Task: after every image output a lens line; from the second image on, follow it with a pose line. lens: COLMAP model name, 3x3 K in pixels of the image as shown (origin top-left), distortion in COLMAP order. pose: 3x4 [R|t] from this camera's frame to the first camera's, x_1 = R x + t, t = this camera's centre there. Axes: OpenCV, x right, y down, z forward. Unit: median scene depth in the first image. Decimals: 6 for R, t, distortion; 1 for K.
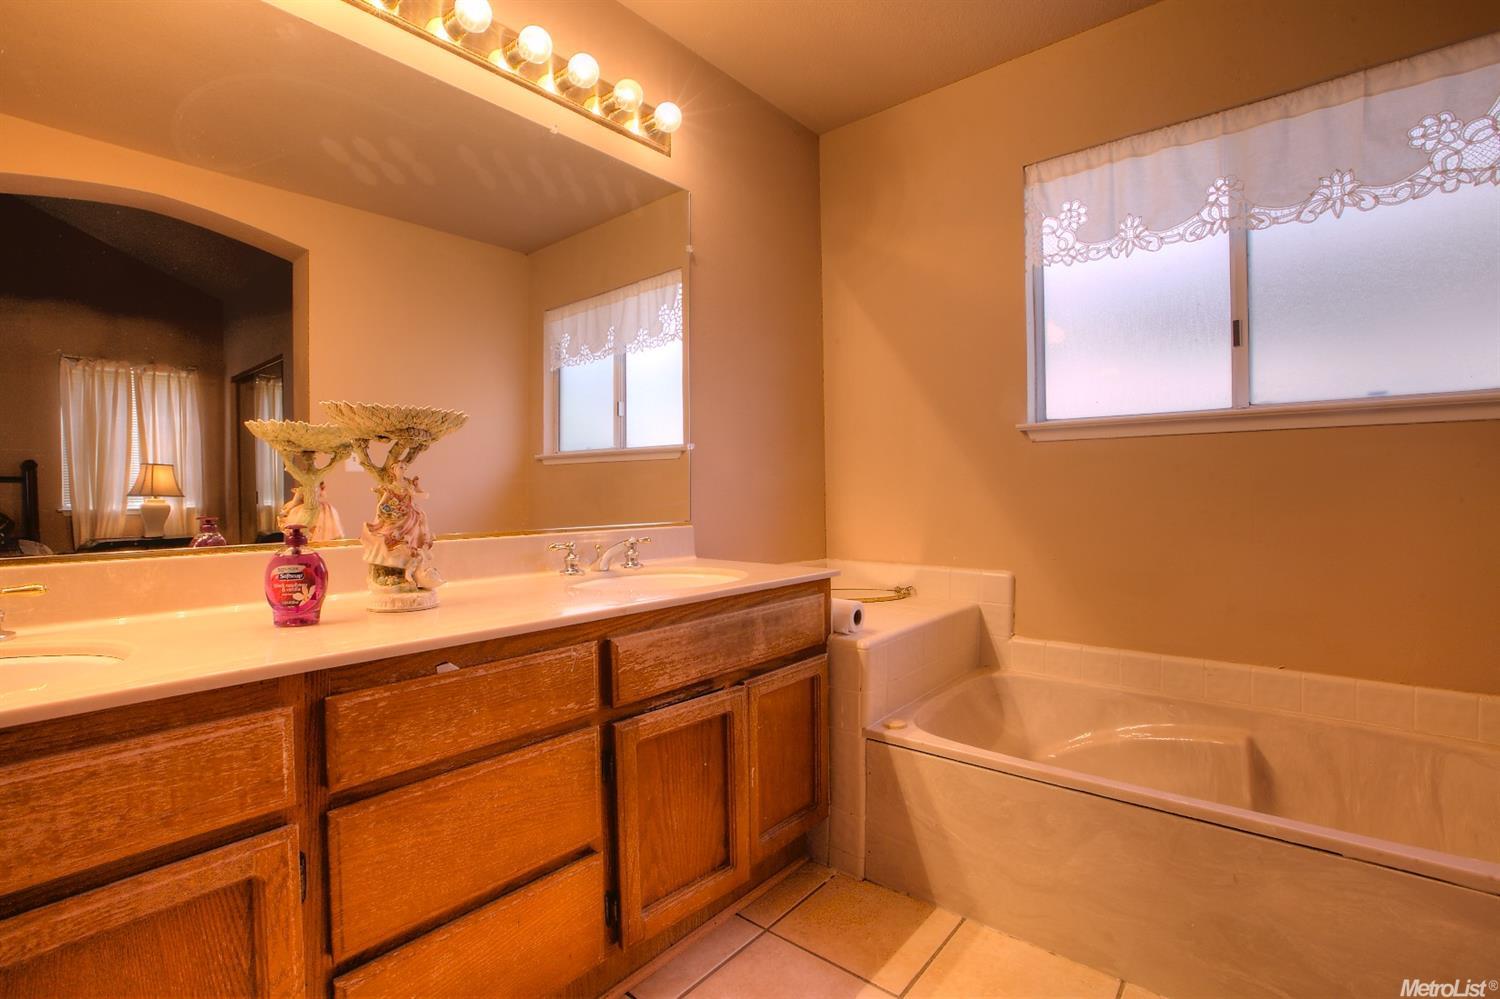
lens RADIAL K [[688.1, 0, 743.8], [0, 688.1, 502.9], [0, 0, 1]] dist [-0.037951, 0.012350]
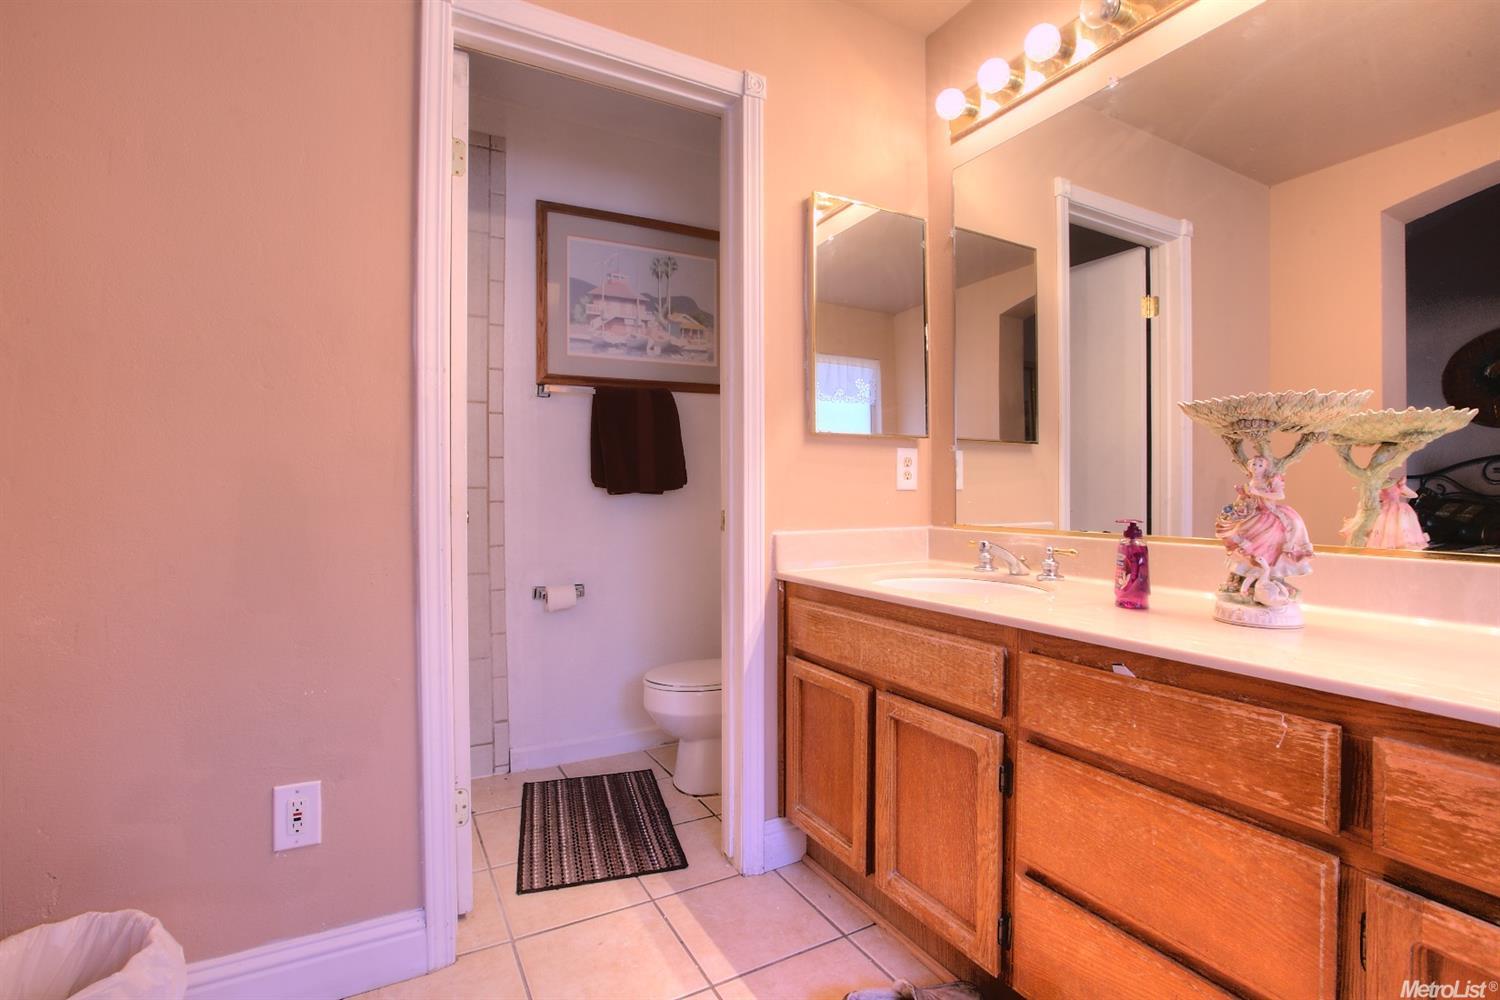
lens RADIAL K [[688.1, 0, 743.4], [0, 688.1, 488.9], [0, 0, 1]] dist [-0.037951, 0.012350]
pose [[-0.353571, 0.007065, -0.935381, 0.683178], [-0.013394, 0.999831, 0.012615, -0.026948], [0.935312, 0.016989, -0.353416, 0.834236]]
